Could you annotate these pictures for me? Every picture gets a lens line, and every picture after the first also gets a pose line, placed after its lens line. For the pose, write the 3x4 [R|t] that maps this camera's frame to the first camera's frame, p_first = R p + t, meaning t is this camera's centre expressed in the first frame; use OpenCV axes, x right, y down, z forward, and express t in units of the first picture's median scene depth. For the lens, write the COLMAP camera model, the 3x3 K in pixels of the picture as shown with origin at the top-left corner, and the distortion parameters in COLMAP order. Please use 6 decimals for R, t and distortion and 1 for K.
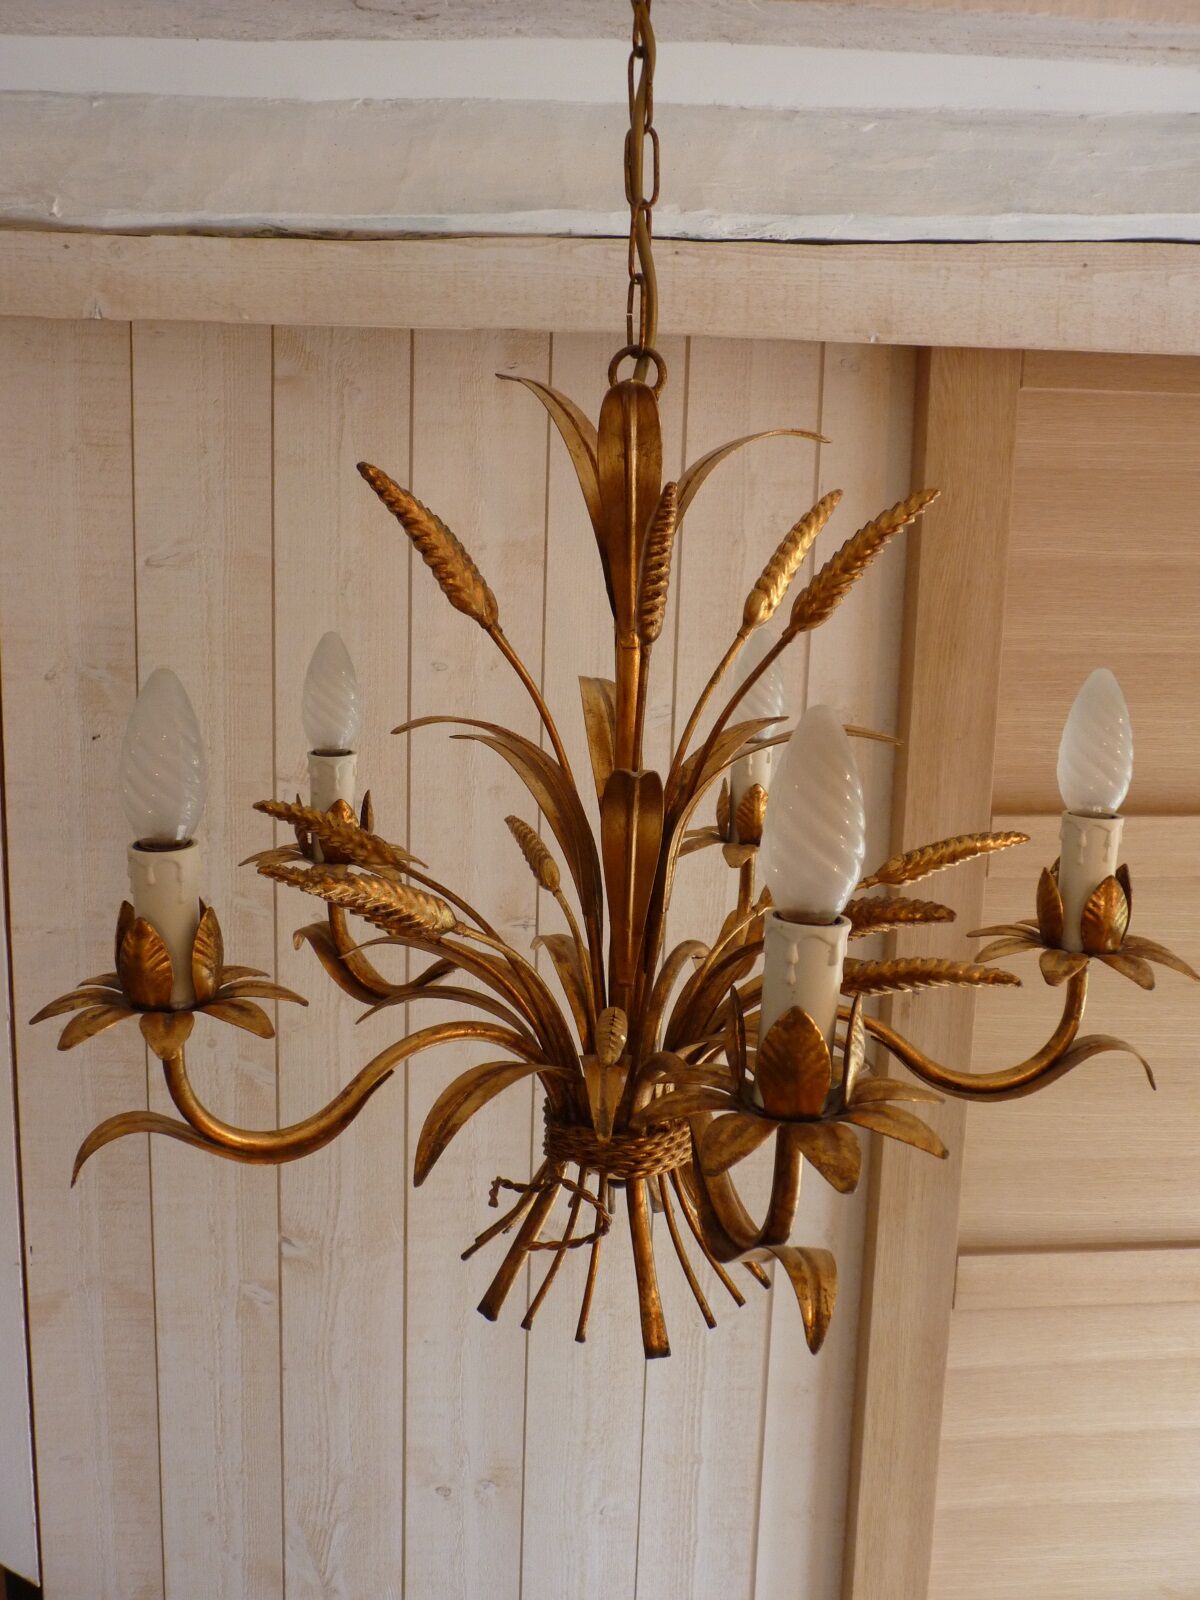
lens RADIAL K [[1412.8, 0, 590.5], [0, 1412.8, 797.8], [0, 0, 1]] dist [-0.044144, 0.028765]
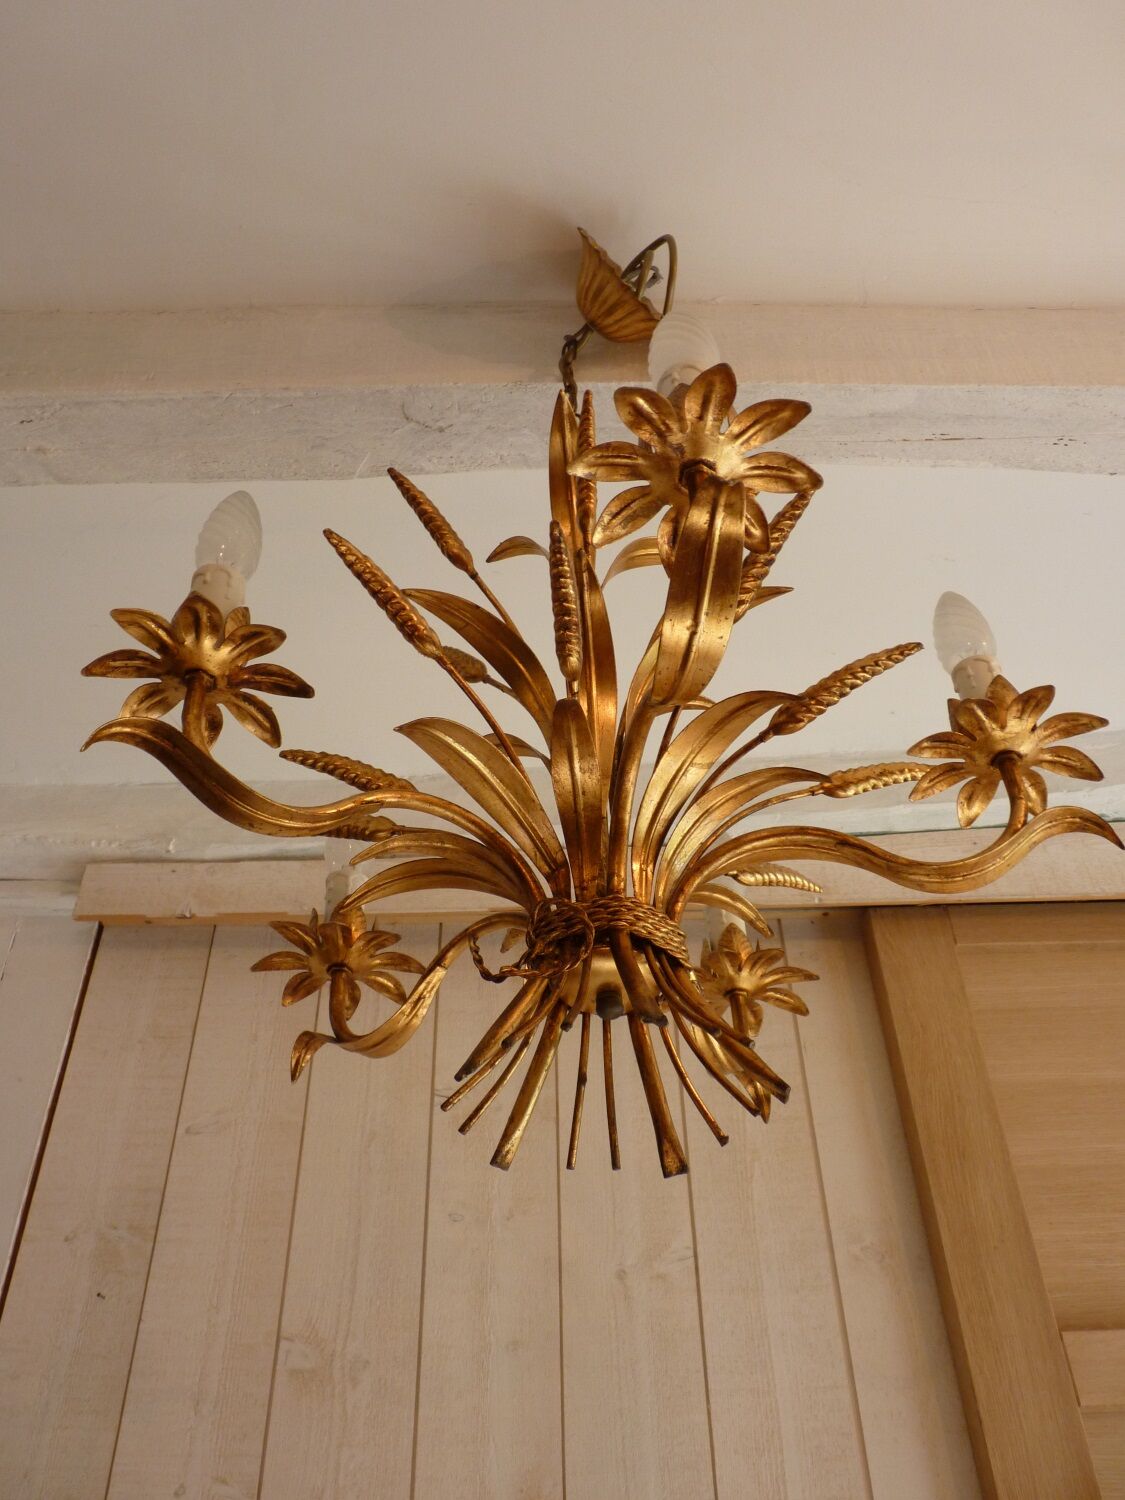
lens RADIAL K [[1323.9, 0, 557.3], [0, 1323.9, 742.5], [0, 0, 1]] dist [-0.035407, 0.026149]
pose [[0.996481, -0.081203, -0.020783, 0.013215], [0.032747, 0.605389, -0.795256, 0.502687], [0.077159, 0.791777, 0.605917, 0.189230]]
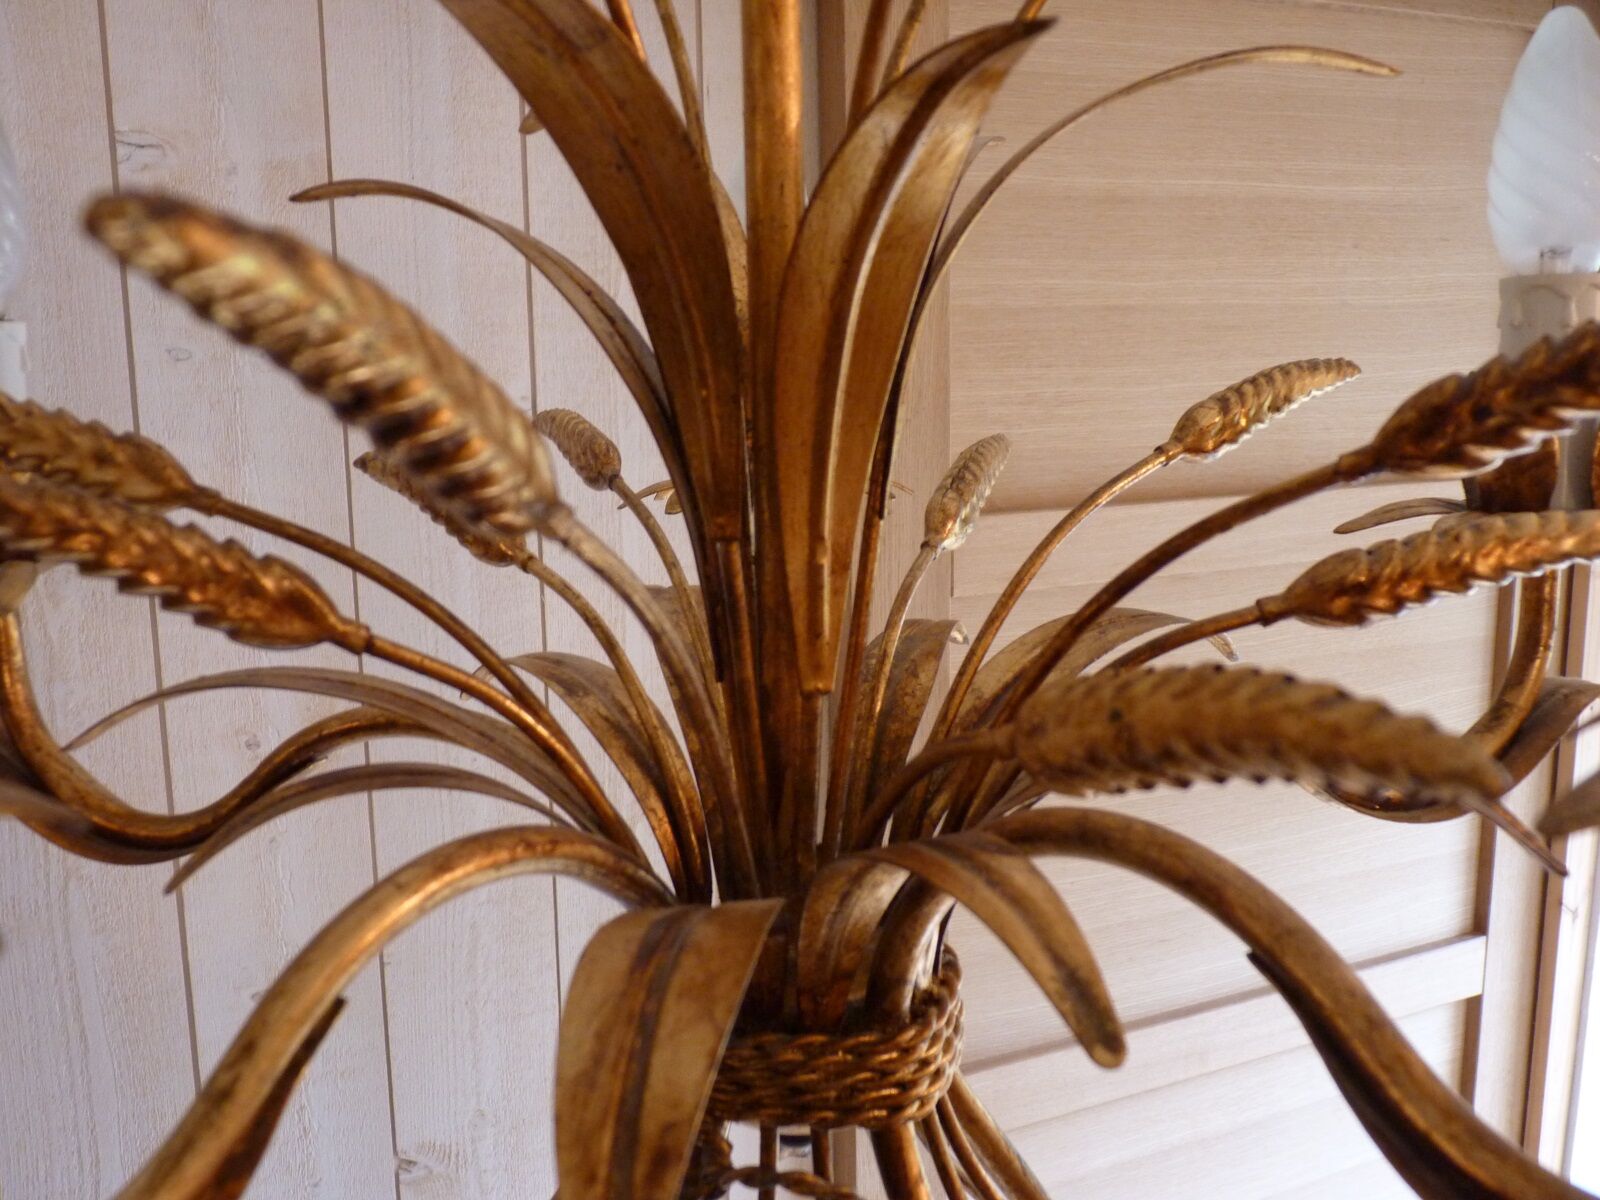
lens RADIAL K [[1401.8, 0, 780.8], [0, 1401.8, 620.8], [0, 0, 1]] dist [-0.046895, 0.020130]
pose [[0.943165, -0.099055, 0.317220, -0.066664], [0.101086, 0.994827, 0.010096, 0.059431], [-0.316579, 0.022544, 0.948298, 0.330655]]
